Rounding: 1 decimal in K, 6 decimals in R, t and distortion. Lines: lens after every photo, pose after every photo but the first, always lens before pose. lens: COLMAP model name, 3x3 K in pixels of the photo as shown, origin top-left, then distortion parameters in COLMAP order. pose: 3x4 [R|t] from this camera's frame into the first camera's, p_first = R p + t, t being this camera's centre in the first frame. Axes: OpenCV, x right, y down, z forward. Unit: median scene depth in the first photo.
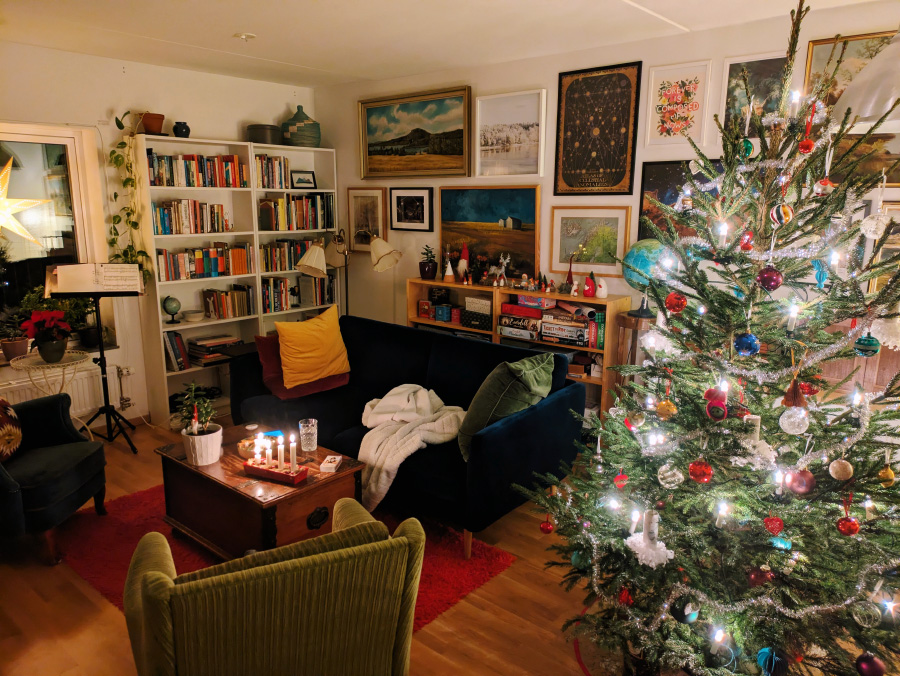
lens RADIAL K [[651.0, 0, 450.0], [0, 651.0, 338.0], [0, 0, 1]] dist [0.007344, -0.004797]
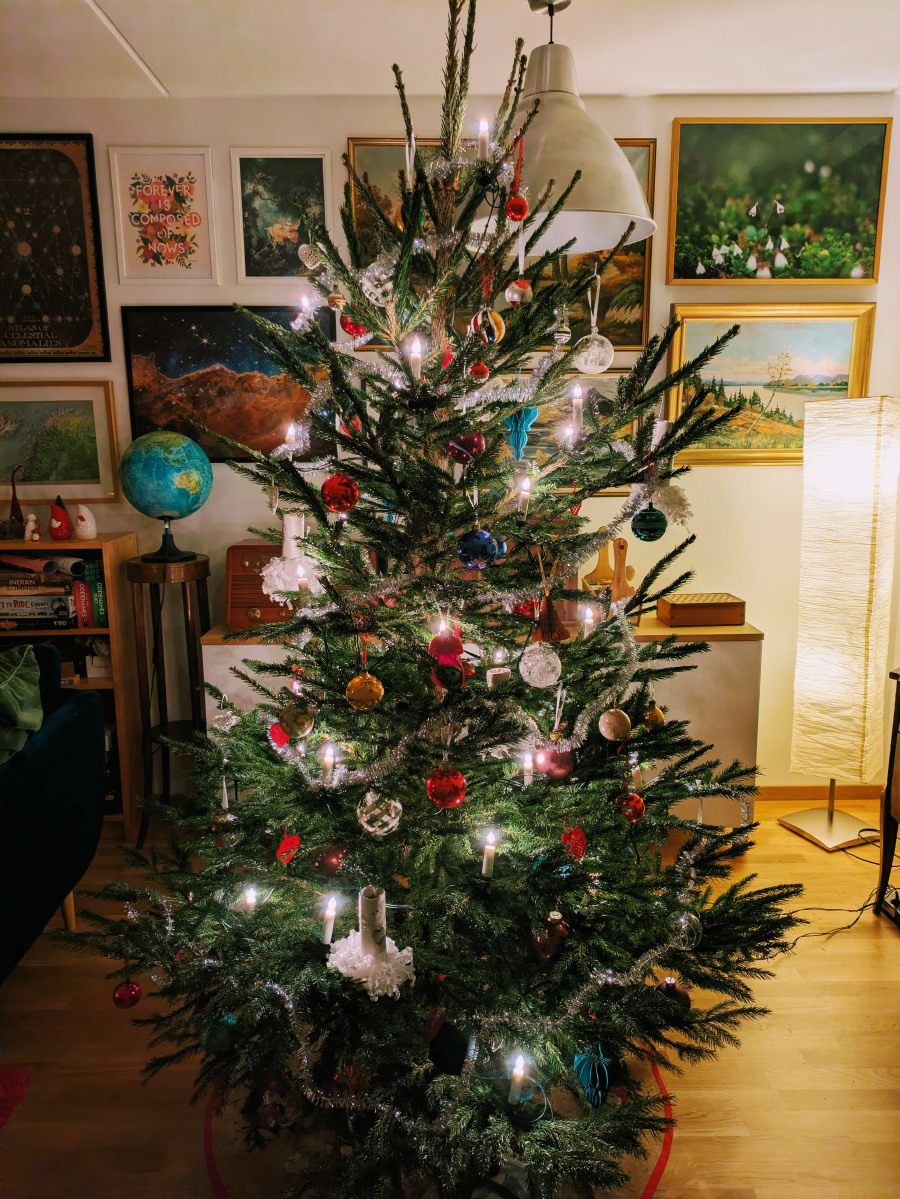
lens RADIAL K [[867.3, 0, 450.0], [0, 867.3, 599.5], [0, 0, 1]] dist [0.007344, -0.004797]
pose [[0.746293, -0.138491, 0.651051, -0.034583], [0.150361, 0.987909, 0.037789, 0.010541], [-0.648413, 0.069691, 0.758093, 0.225342]]
